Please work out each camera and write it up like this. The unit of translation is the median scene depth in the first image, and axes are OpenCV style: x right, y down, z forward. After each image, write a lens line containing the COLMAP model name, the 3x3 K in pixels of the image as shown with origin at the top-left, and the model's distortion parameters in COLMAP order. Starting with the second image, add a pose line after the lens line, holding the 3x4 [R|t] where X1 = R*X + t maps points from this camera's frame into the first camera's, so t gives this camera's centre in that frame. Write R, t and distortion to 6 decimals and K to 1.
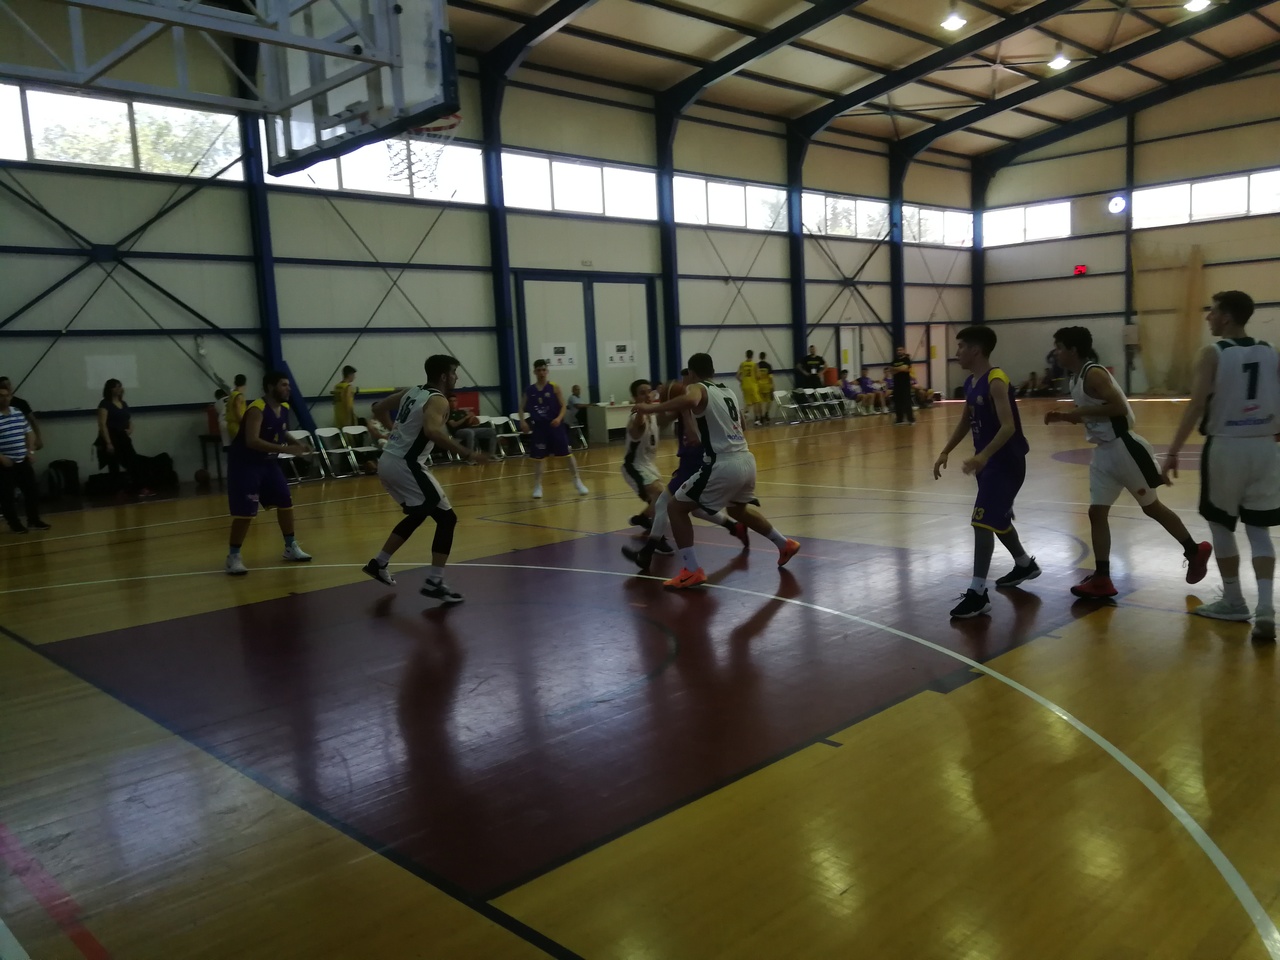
lens RADIAL K [[1103.7, 0, 640.0], [0, 1103.7, 480.0], [0, 0, 1]] dist [0.029153, -0.012395]
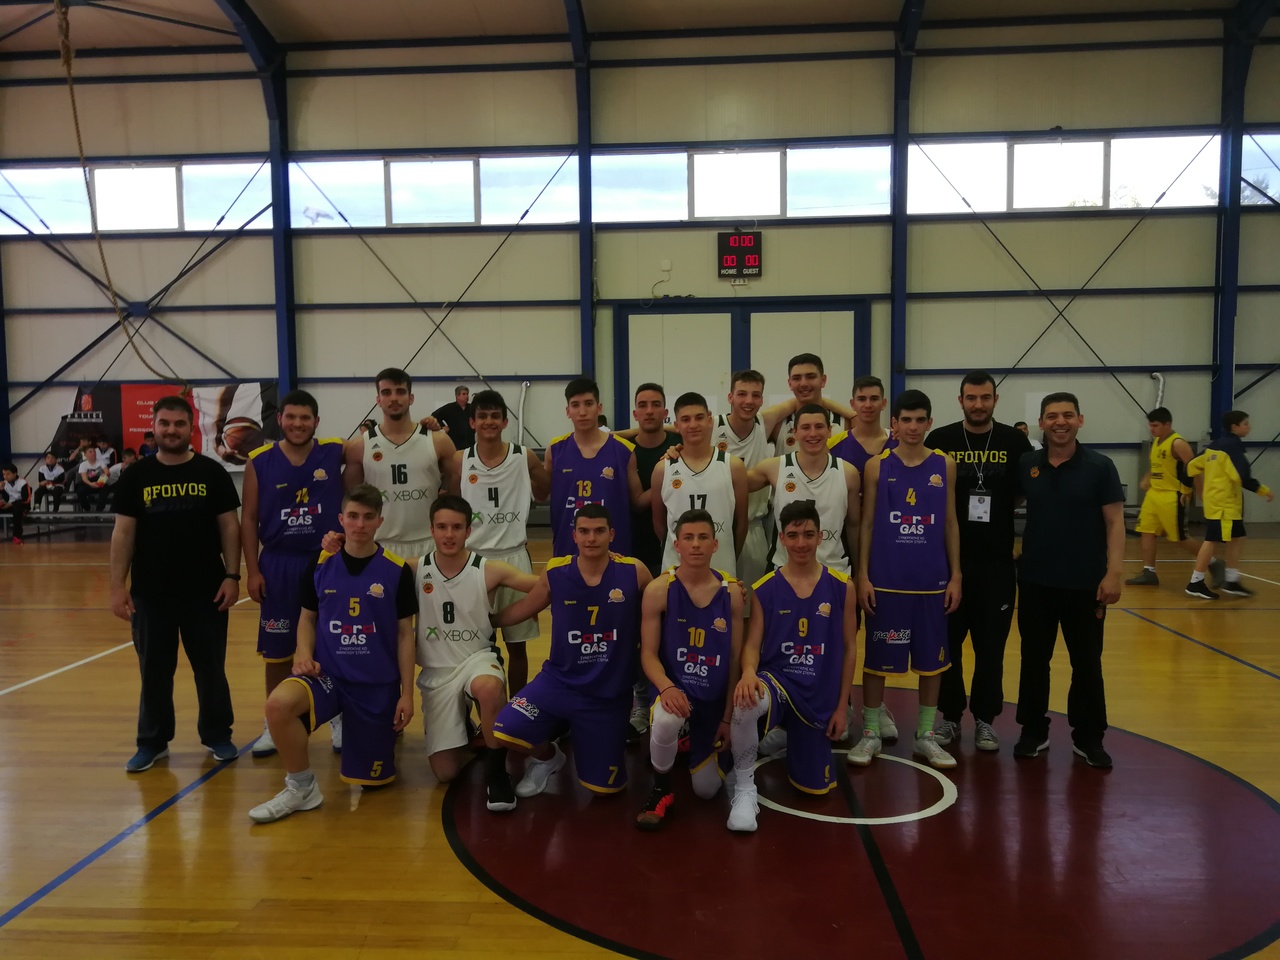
lens RADIAL K [[1103.7, 0, 640.0], [0, 1103.7, 480.0], [0, 0, 1]] dist [0.029153, -0.012395]
pose [[0.645245, 0.074043, -0.760379, 0.473619], [-0.097982, 0.995093, 0.013753, -0.073375], [0.757666, 0.065629, 0.649334, 0.487617]]
